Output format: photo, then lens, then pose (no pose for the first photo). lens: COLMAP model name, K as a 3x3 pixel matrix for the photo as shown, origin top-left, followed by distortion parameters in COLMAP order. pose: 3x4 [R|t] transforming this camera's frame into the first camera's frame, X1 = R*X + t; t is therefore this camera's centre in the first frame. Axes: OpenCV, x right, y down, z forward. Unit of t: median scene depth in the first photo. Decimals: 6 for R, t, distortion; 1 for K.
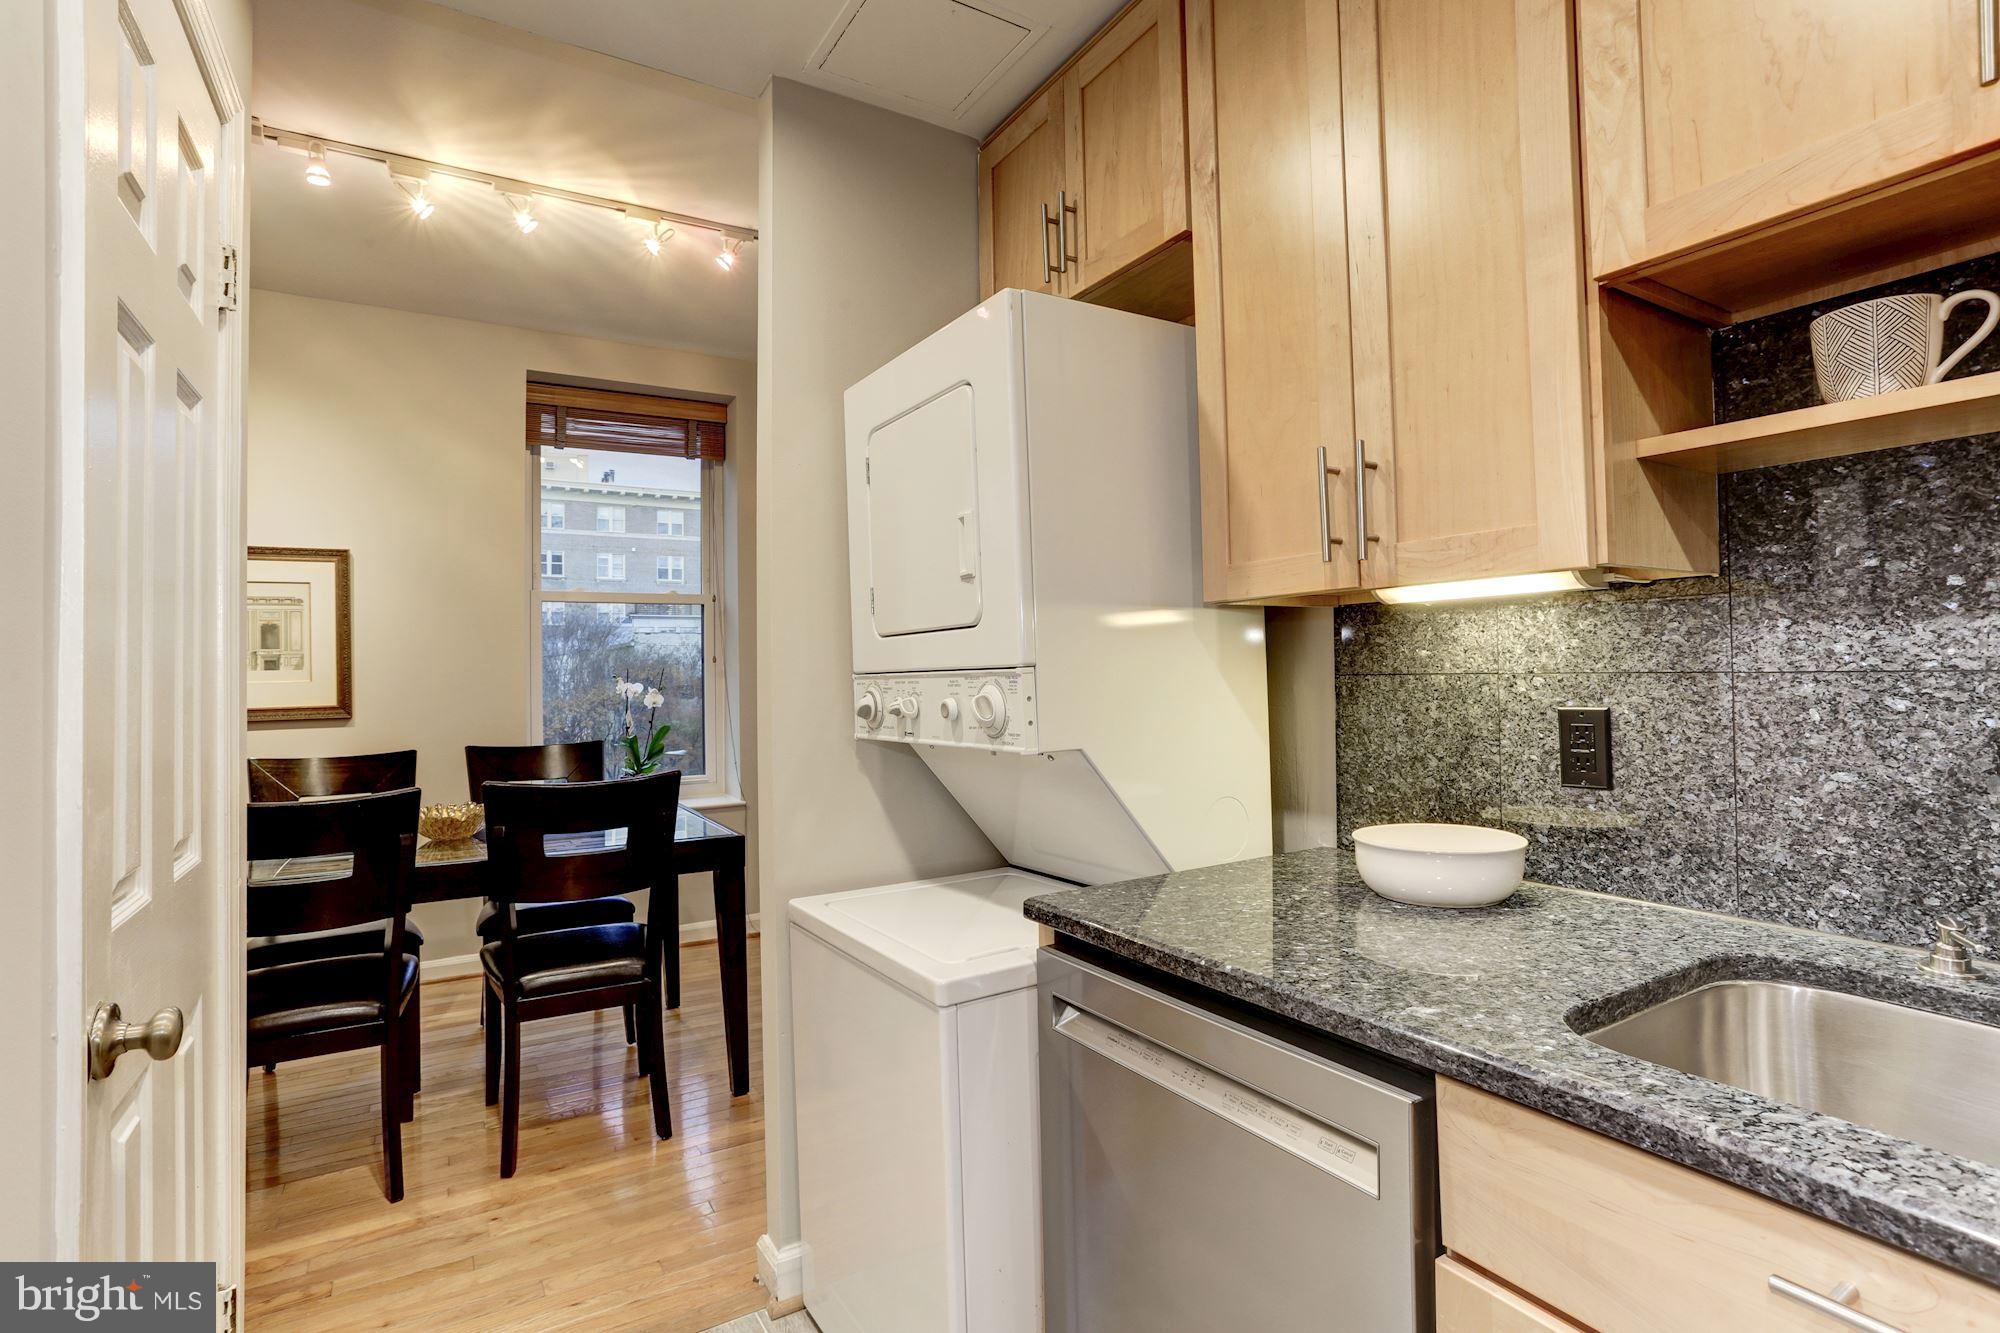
lens RADIAL K [[966.1, 0, 994.5], [0, 966.1, 652.2], [0, 0, 1]] dist [-0.061109, 0.034767]
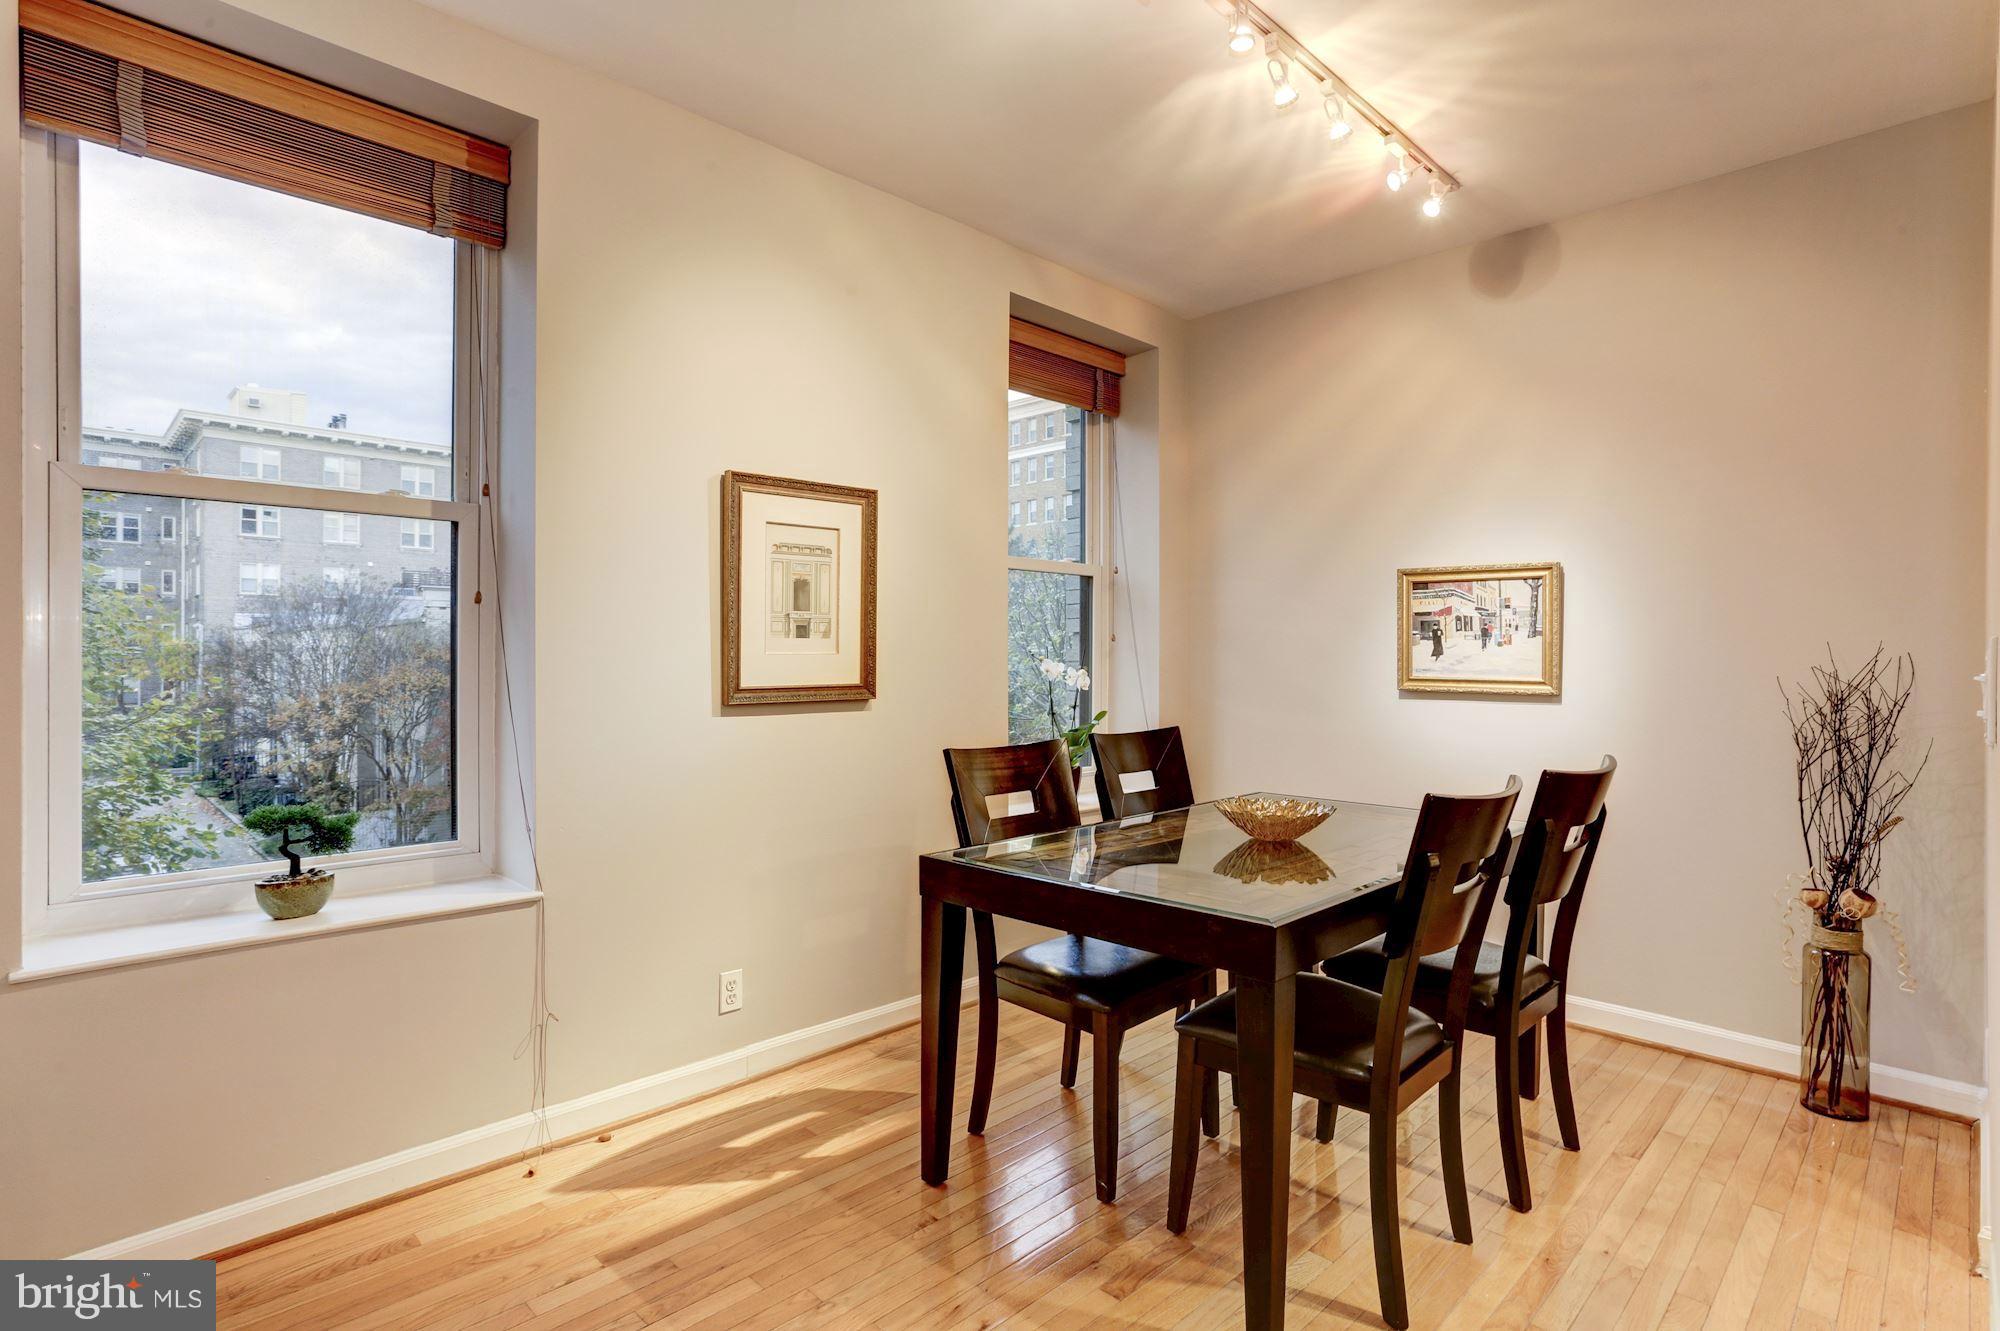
lens RADIAL K [[1005.9, 0, 999.1], [0, 1005.9, 656.1], [0, 0, 1]] dist [-0.057114, 0.031932]
pose [[0.970641, 0.018633, 0.239811, -2.089471], [-0.022054, 0.999690, 0.011589, 0.053703], [-0.239521, -0.016537, 0.970750, 0.383336]]
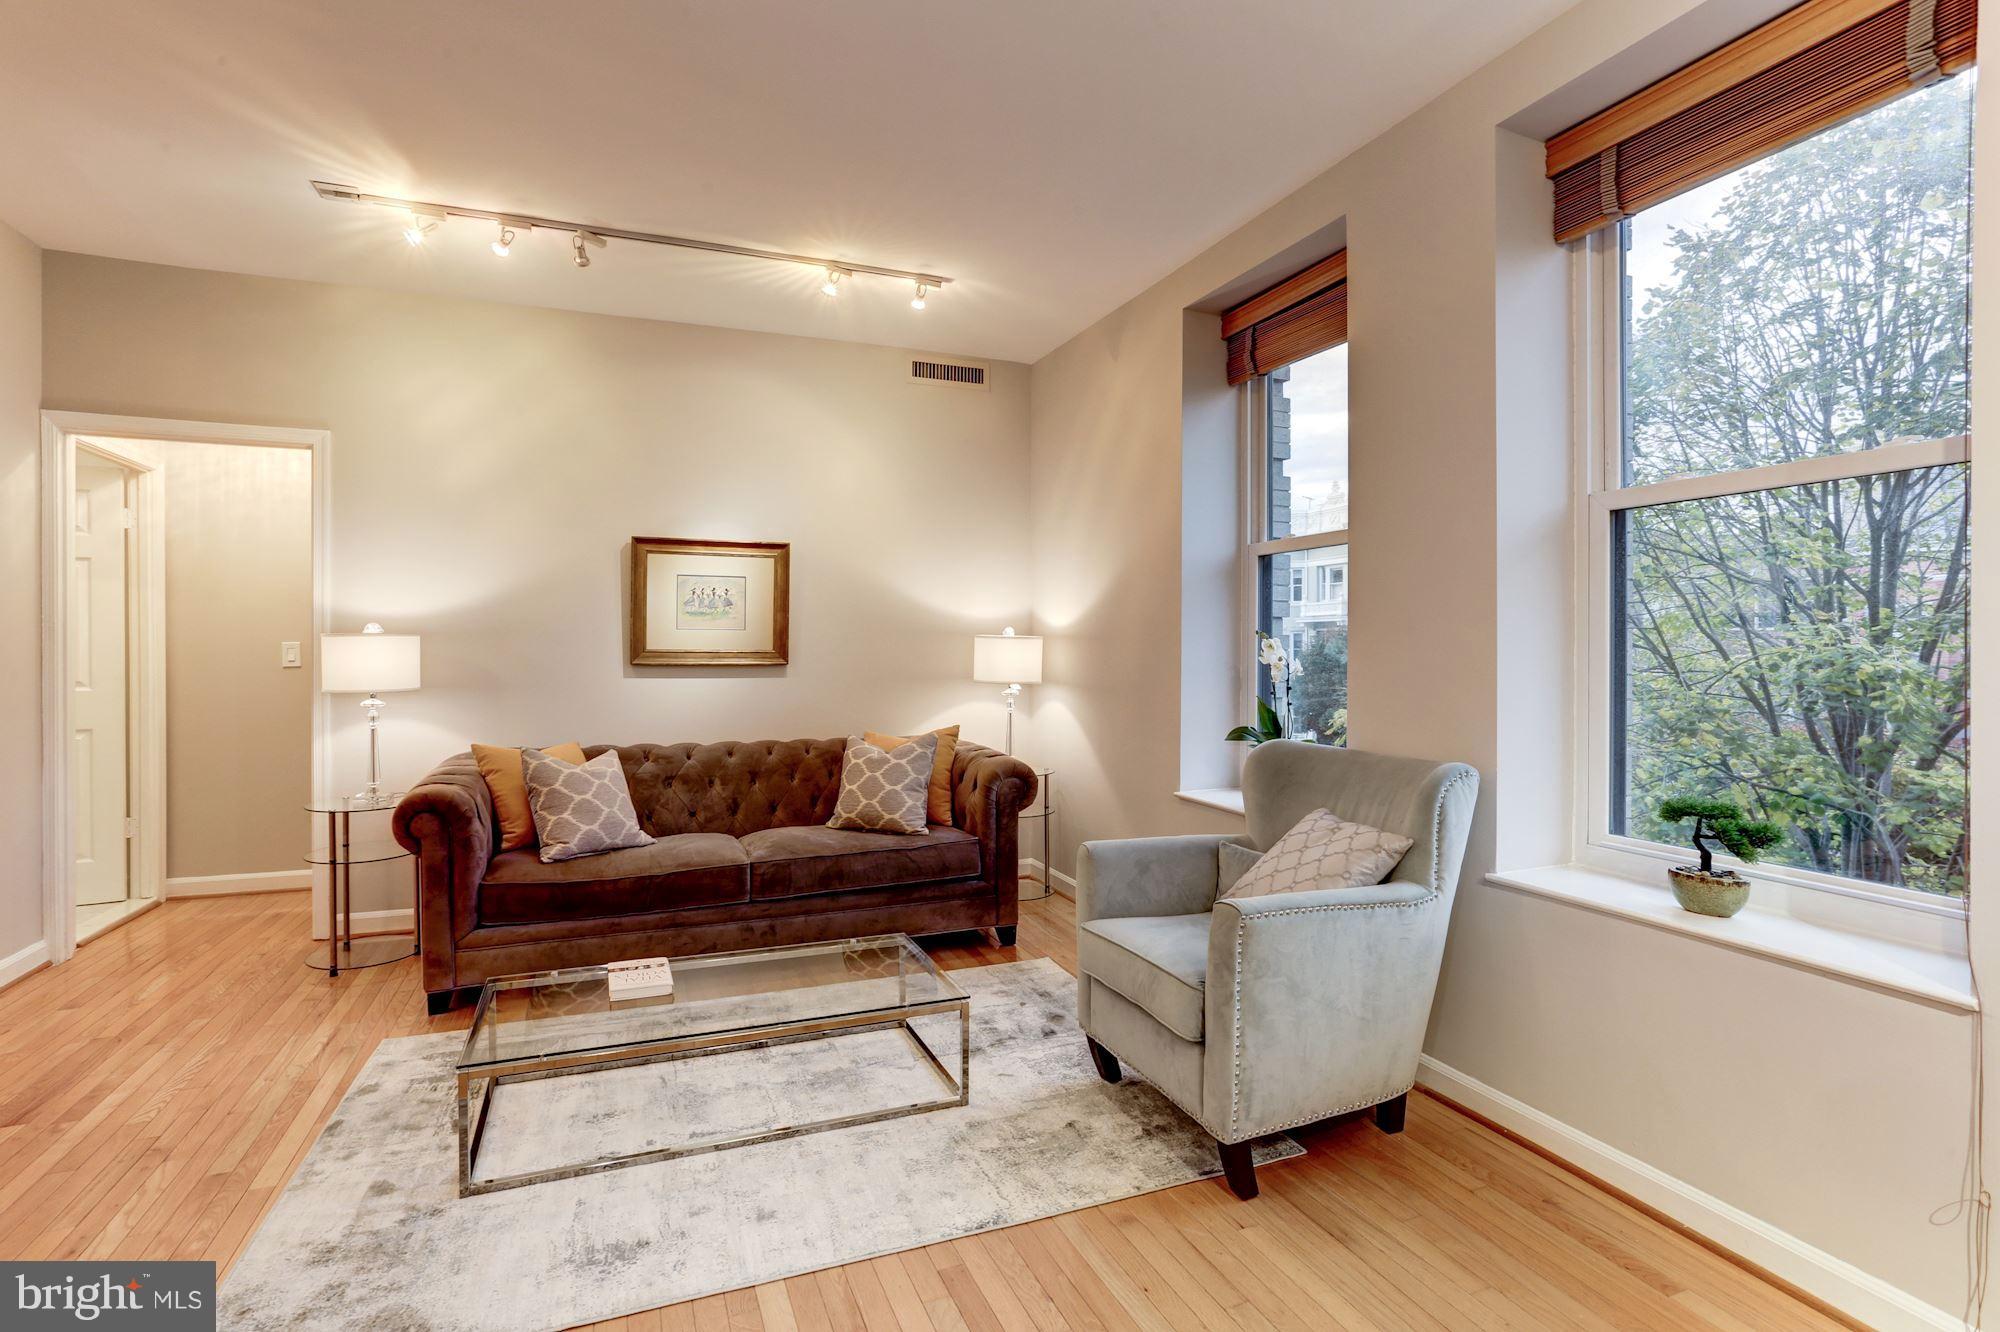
lens RADIAL K [[966.1, 0, 994.5], [0, 966.1, 651.7], [0, 0, 1]] dist [-0.061109, 0.034767]
pose [[-0.161134, 0.017835, -0.986771, -1.160496], [0.019882, 0.999692, 0.014822, 0.059238], [0.986732, -0.017231, -0.161439, 1.327830]]
